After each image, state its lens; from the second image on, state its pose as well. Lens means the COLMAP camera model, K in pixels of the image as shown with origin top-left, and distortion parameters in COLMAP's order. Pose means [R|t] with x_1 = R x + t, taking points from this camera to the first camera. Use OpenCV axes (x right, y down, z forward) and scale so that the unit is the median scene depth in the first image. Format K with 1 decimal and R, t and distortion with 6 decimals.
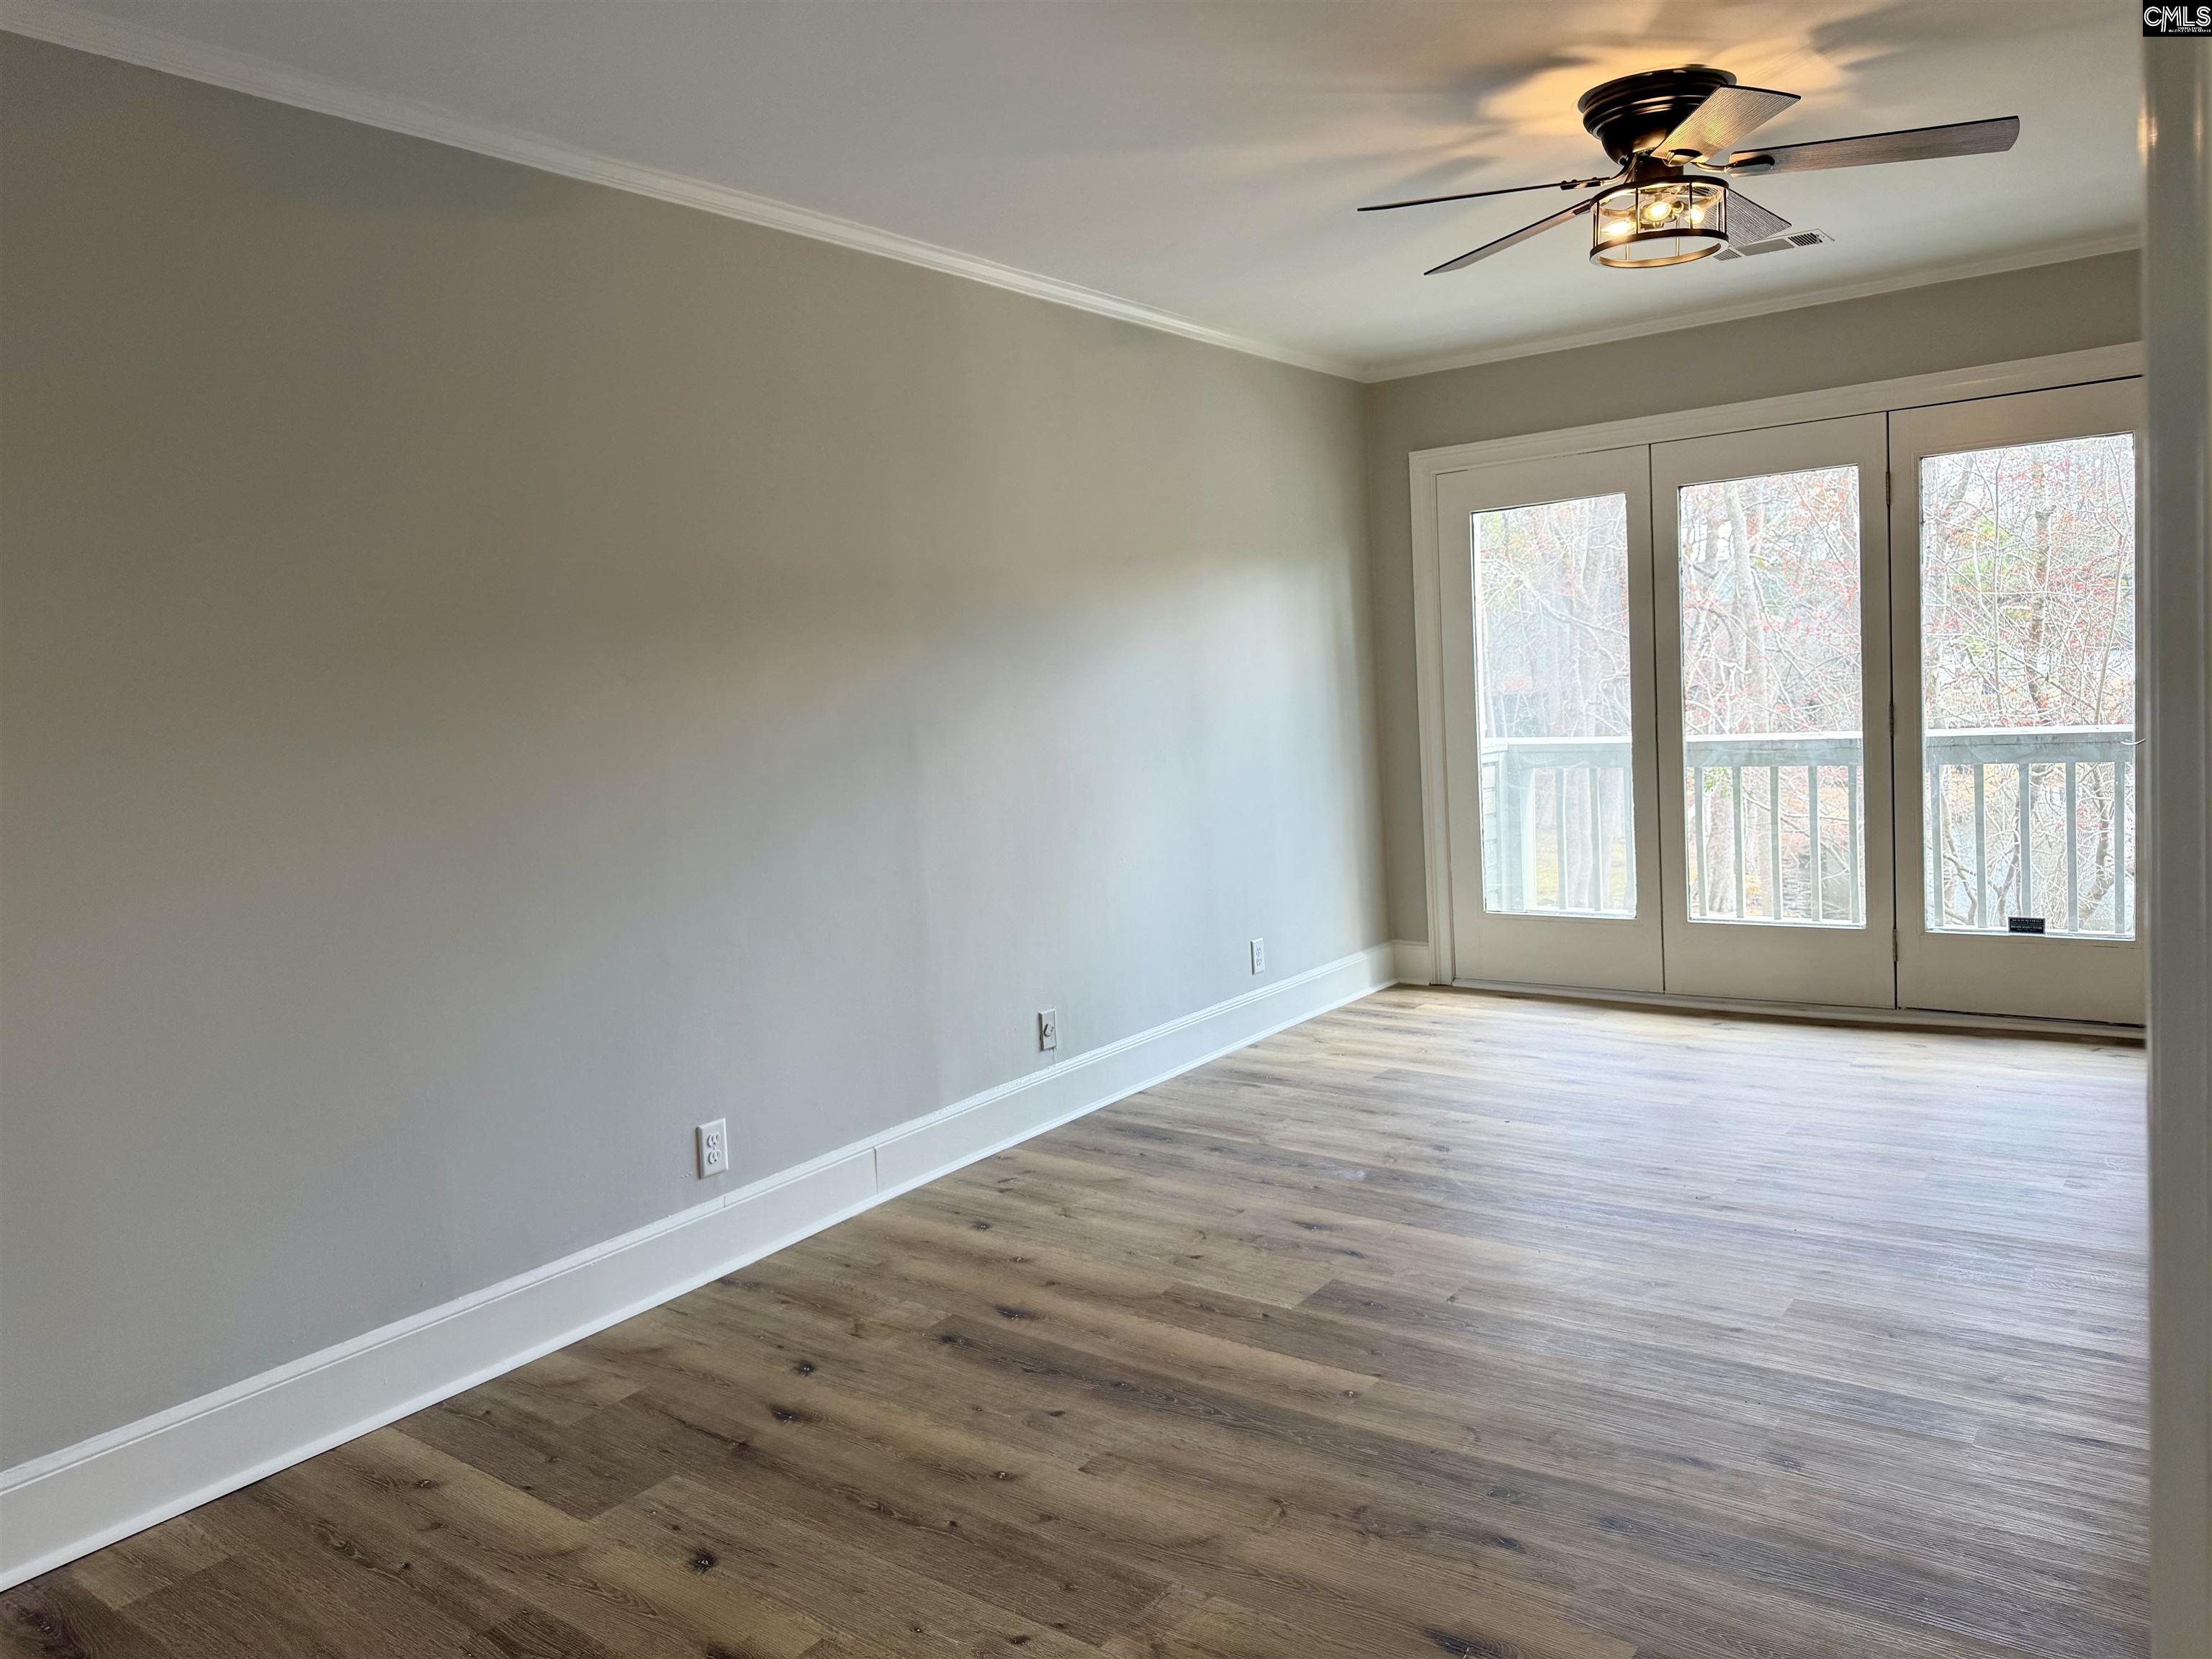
lens RADIAL K [[1562.3, 0, 1107.8], [0, 1562.3, 817.5], [0, 0, 1]] dist [0.055825, -0.069724]
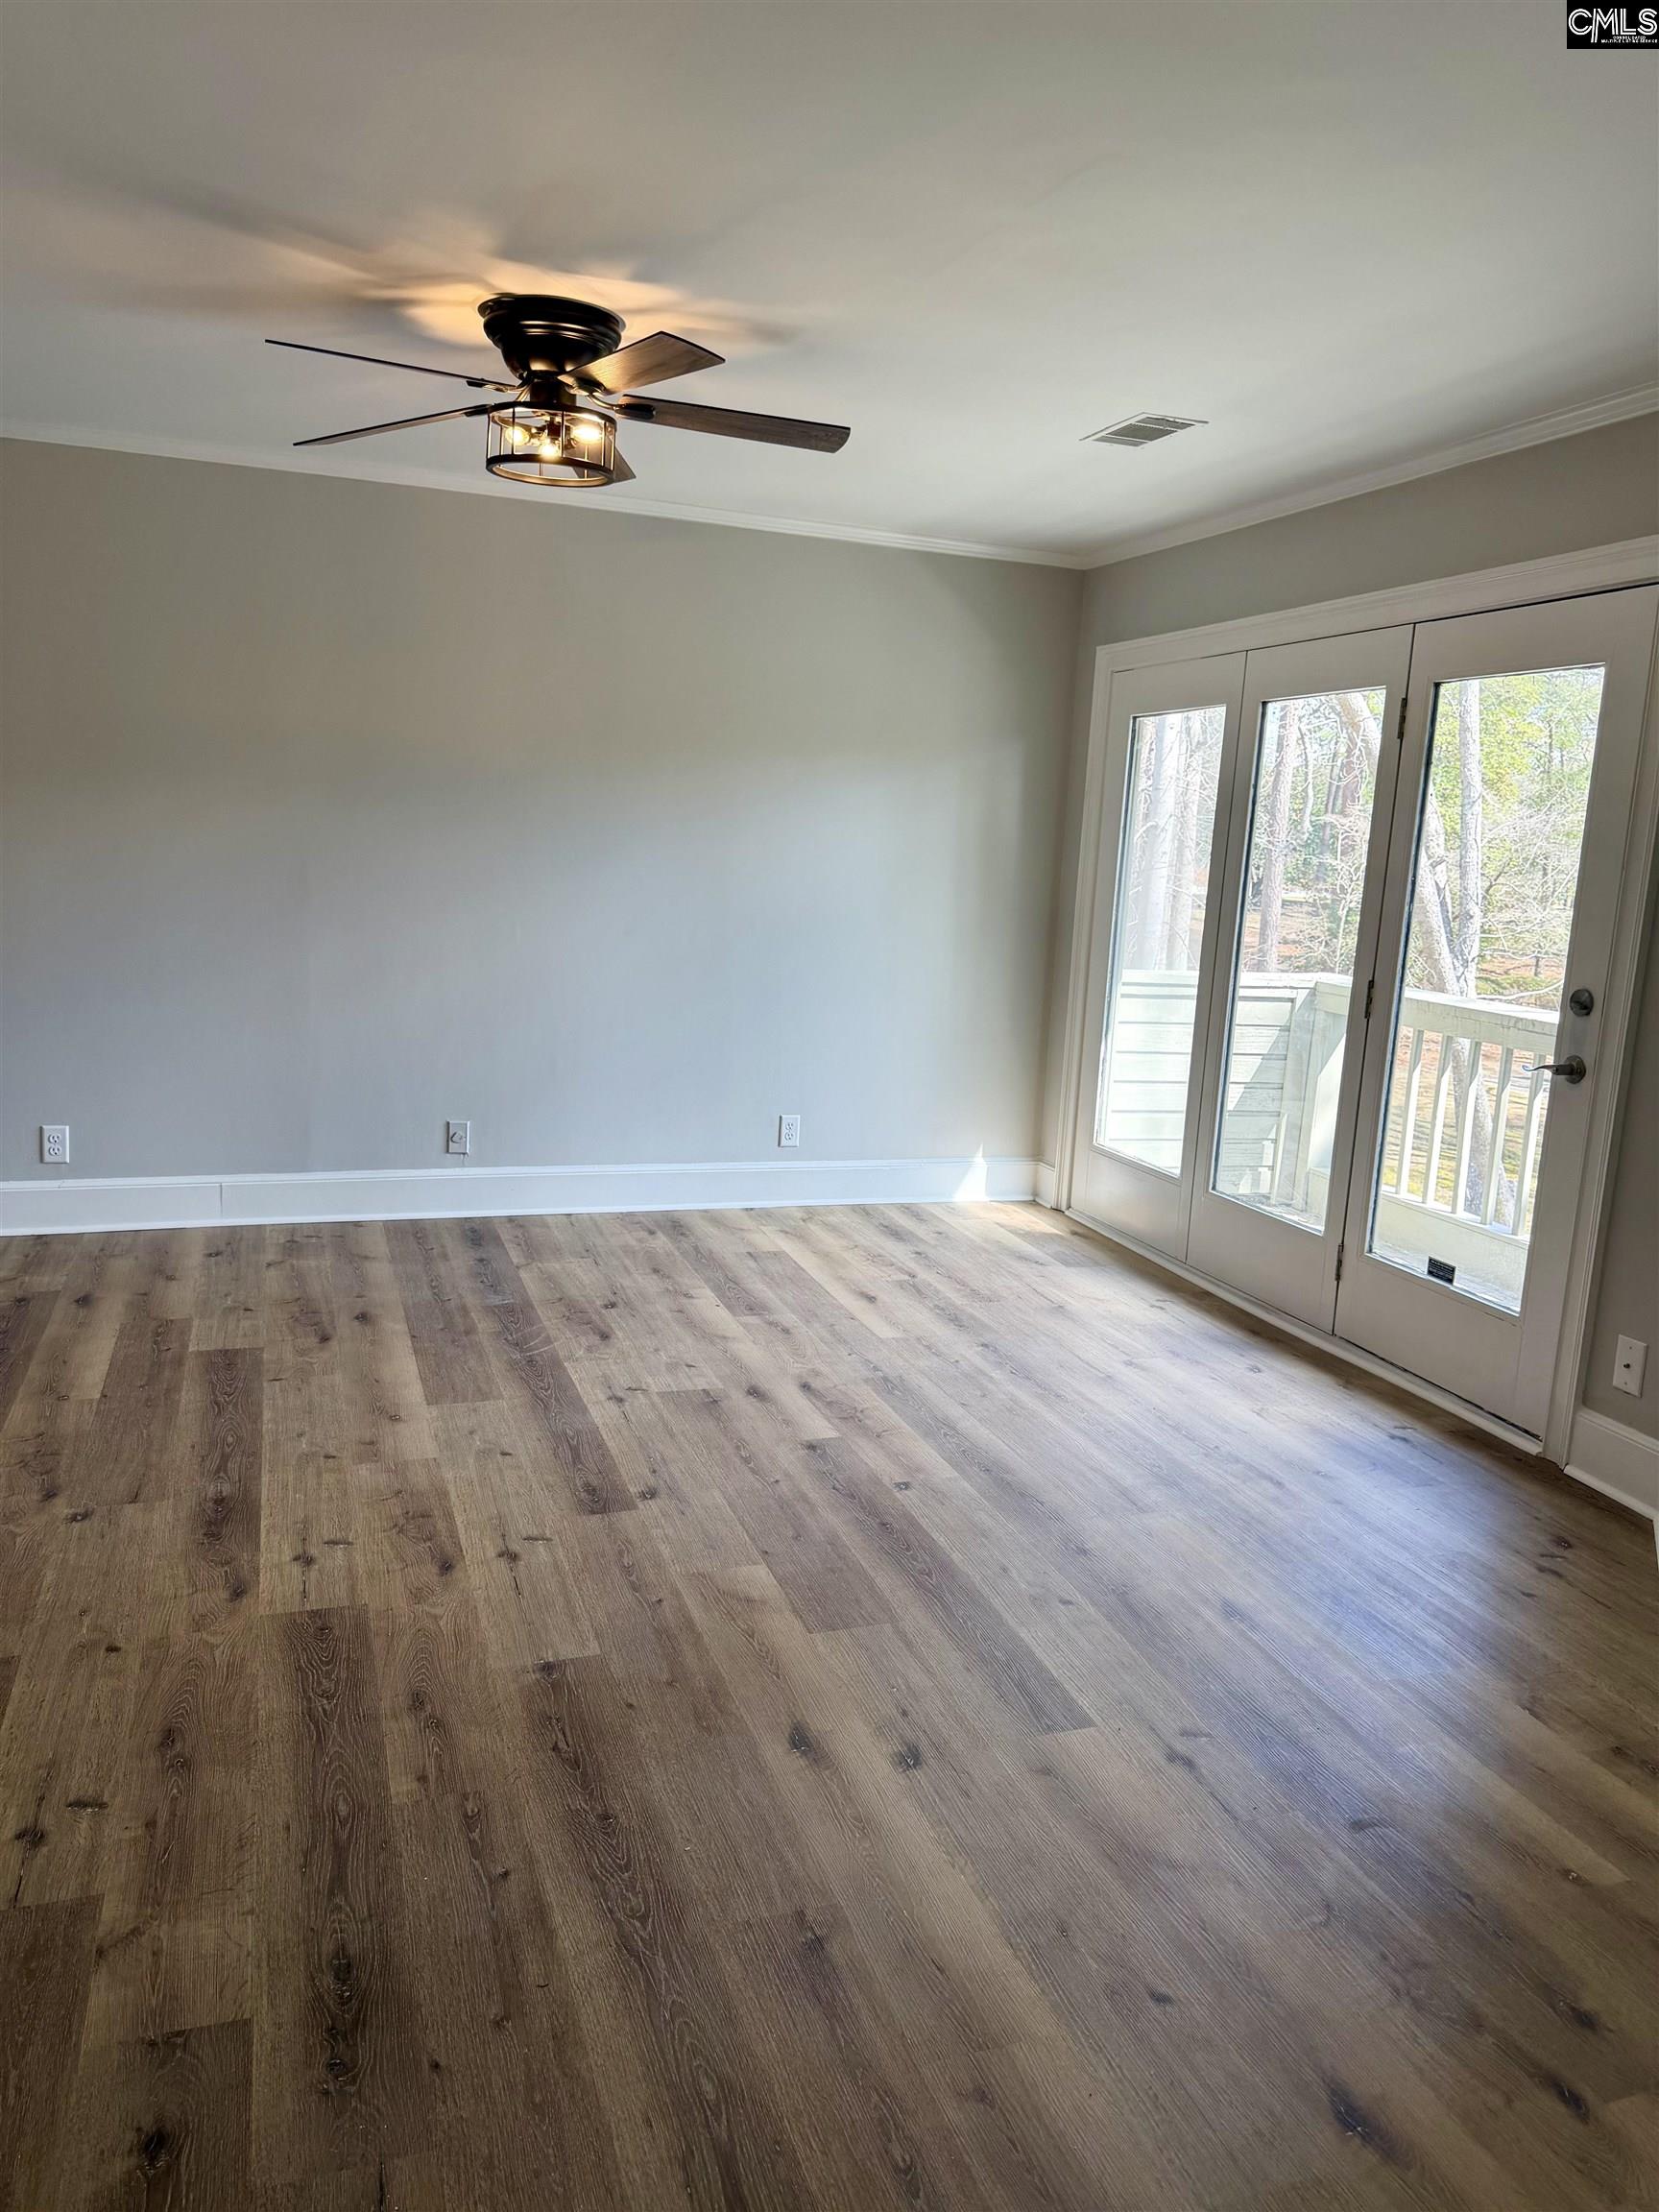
lens RADIAL K [[1562.2, 0, 829.5], [0, 1562.2, 1106.0], [0, 0, 1]] dist [0.080951, -0.187272]
pose [[0.827675, 0.194706, -0.526350, 0.819181], [-0.149955, 0.980514, 0.126908, -0.079961], [0.540803, -0.026109, 0.840744, 0.161349]]
